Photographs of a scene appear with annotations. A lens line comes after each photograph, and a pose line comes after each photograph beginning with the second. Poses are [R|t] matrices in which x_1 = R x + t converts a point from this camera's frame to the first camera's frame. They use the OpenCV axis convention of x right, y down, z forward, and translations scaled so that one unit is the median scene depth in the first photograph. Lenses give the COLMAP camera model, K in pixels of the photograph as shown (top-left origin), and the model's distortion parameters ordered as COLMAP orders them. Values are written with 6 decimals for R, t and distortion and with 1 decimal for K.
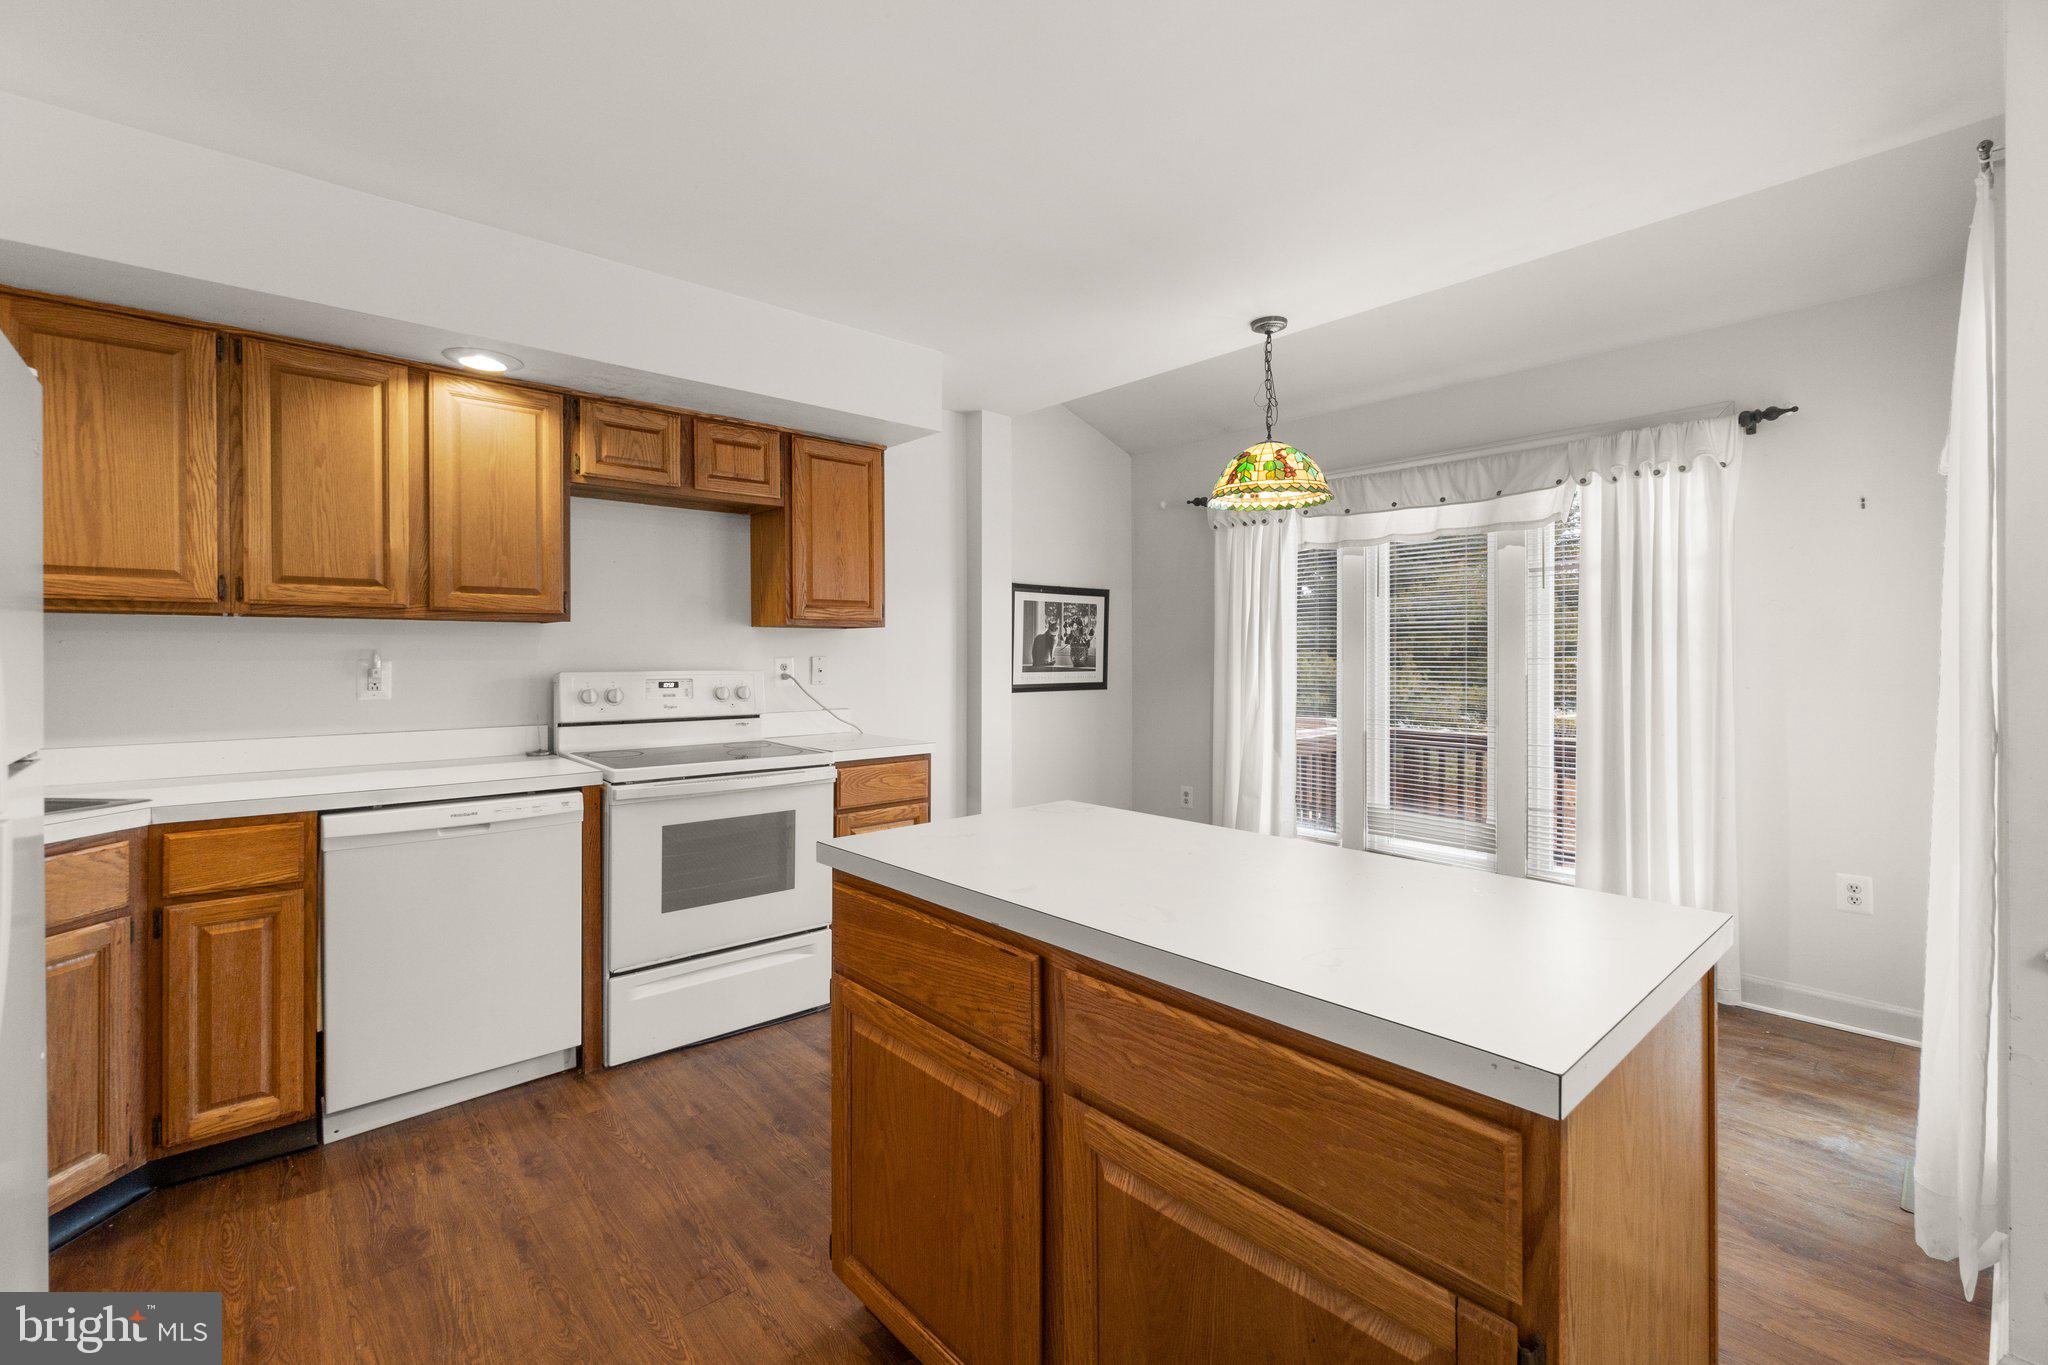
lens RADIAL K [[895.4, 0, 1021.1], [0, 895.4, 656.3], [0, 0, 1]] dist [0.000572, 0.000444]
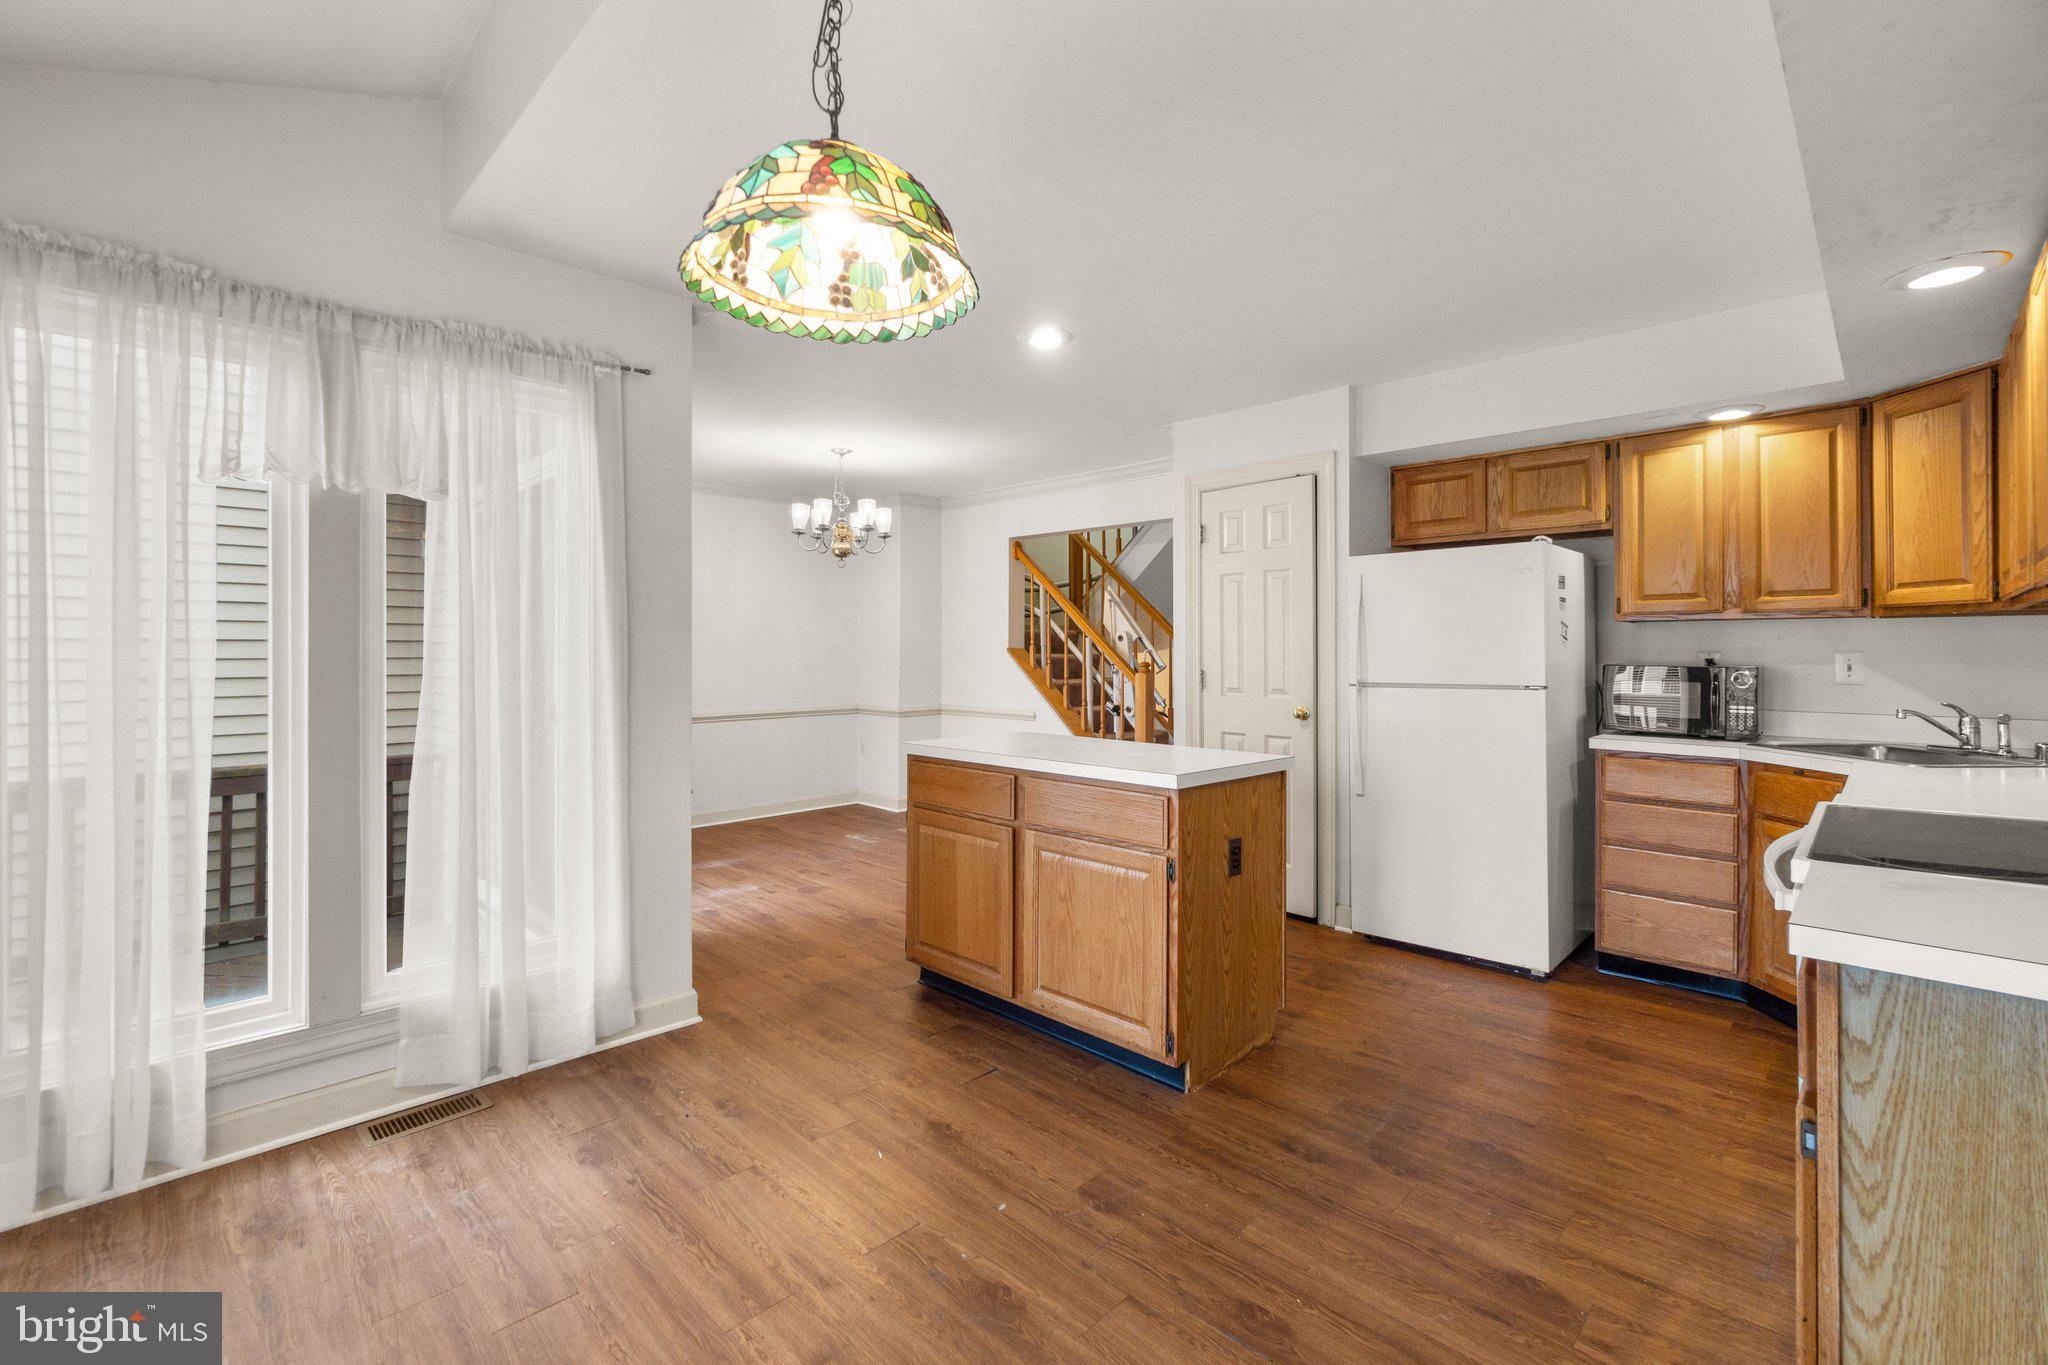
lens RADIAL K [[890.5, 0, 1016.5], [0, 890.5, 650.1], [0, 0, 1]] dist [-0.003573, 0.000616]
pose [[-0.998399, 0.002632, -0.056503, 0.230018], [0.002606, 0.999996, 0.000535, -0.000742], [0.056505, 0.000387, -0.998402, 1.530439]]
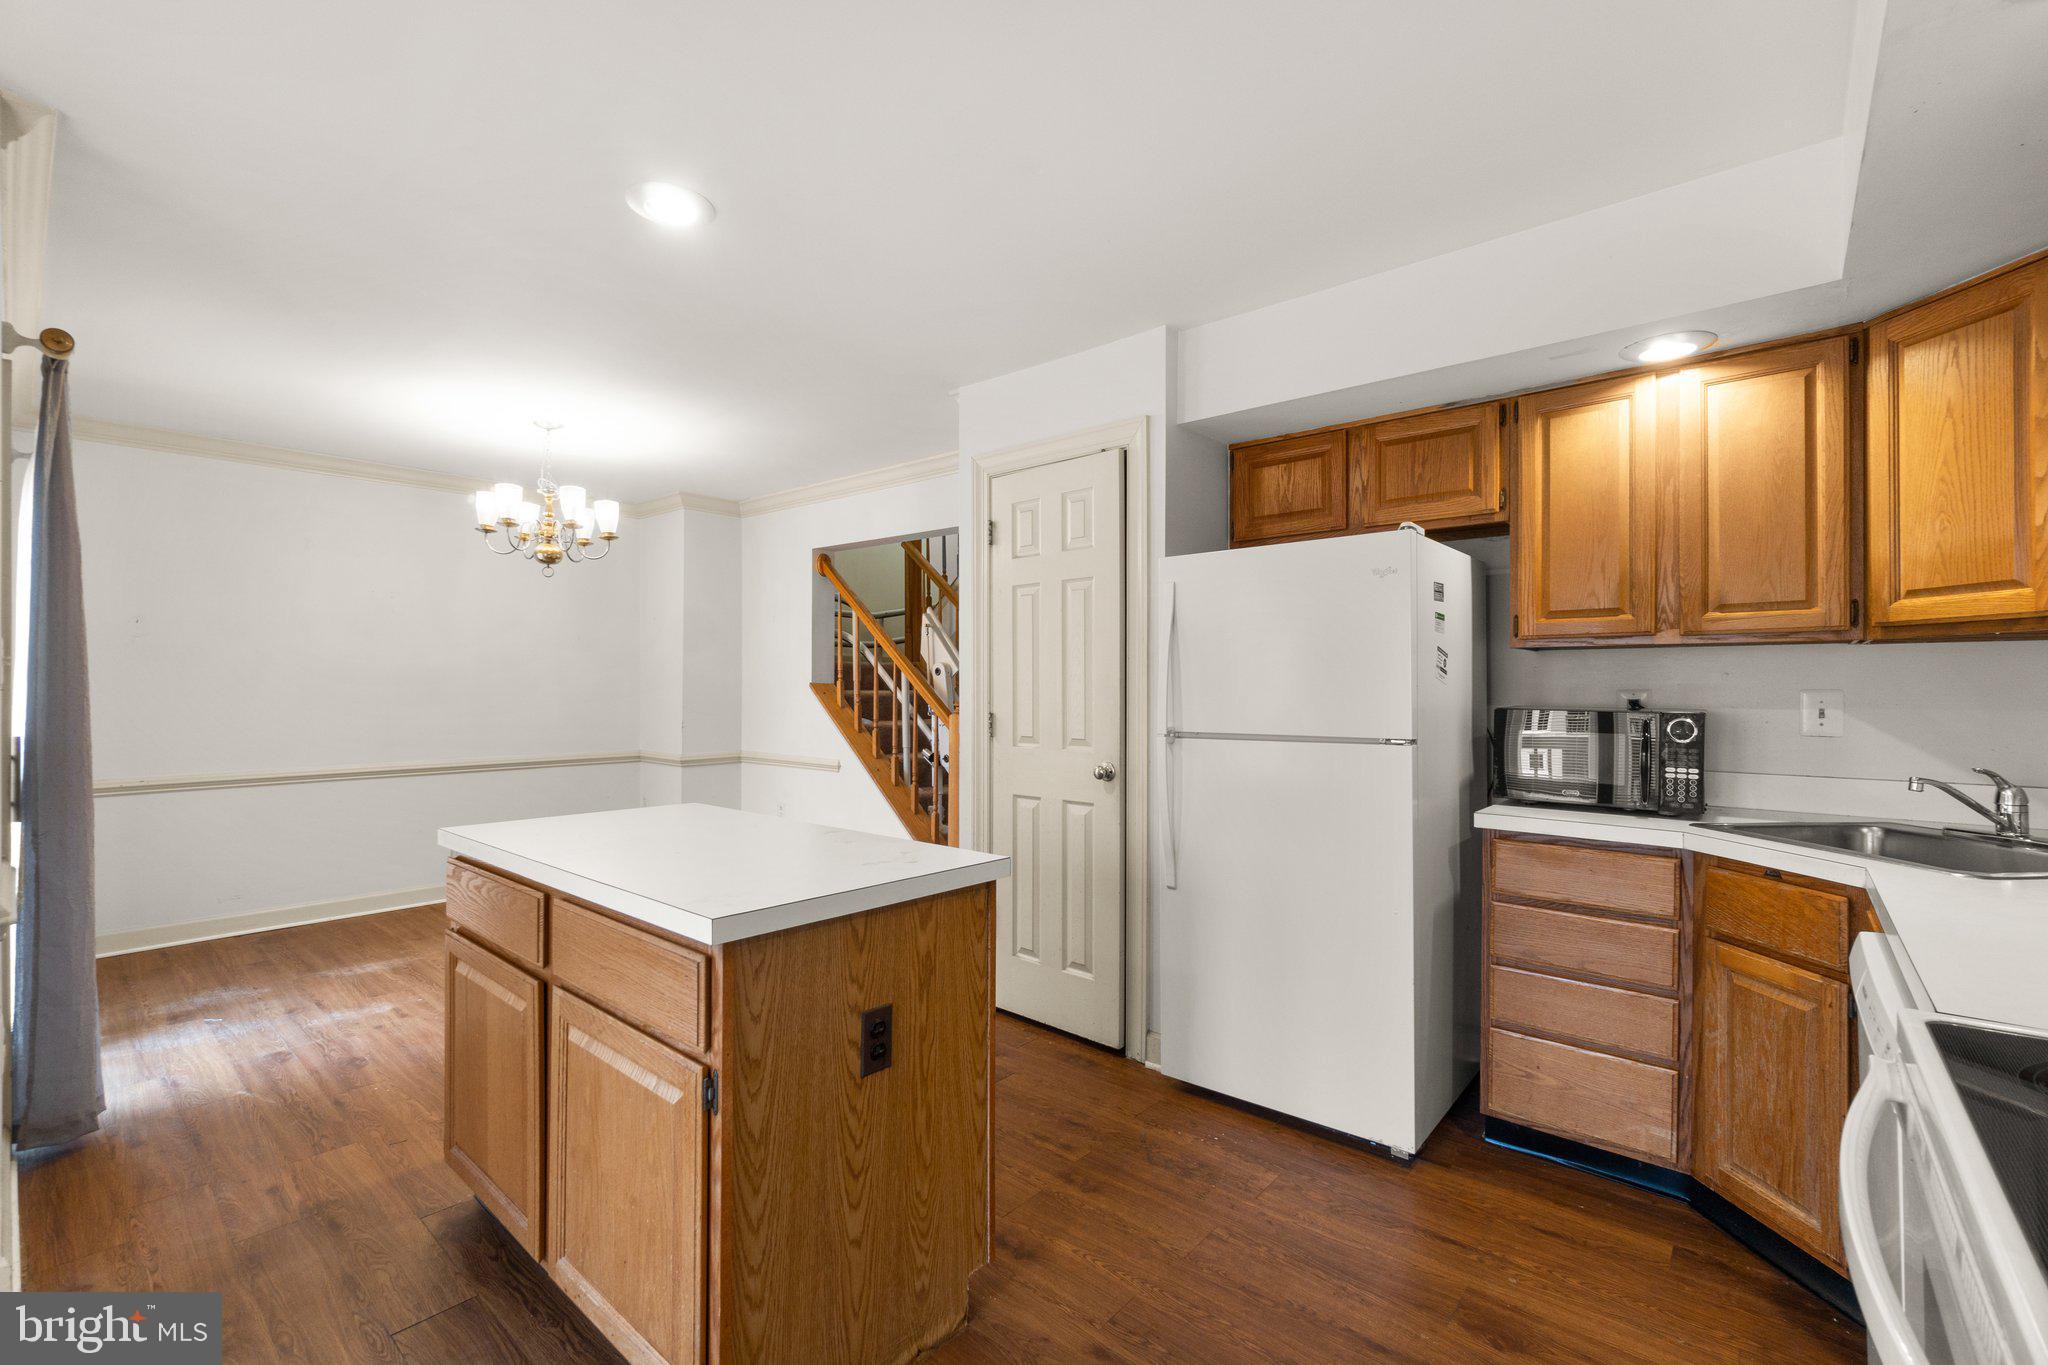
lens RADIAL K [[883.9, 0, 1014.2], [0, 883.9, 689.4], [0, 0, 1]] dist [-0.002608, -0.000238]
pose [[-0.992110, 0.000137, -0.125369, -0.056907], [-0.000420, 0.999990, 0.004419, -0.000046], [0.125369, 0.004437, -0.992100, 1.170601]]
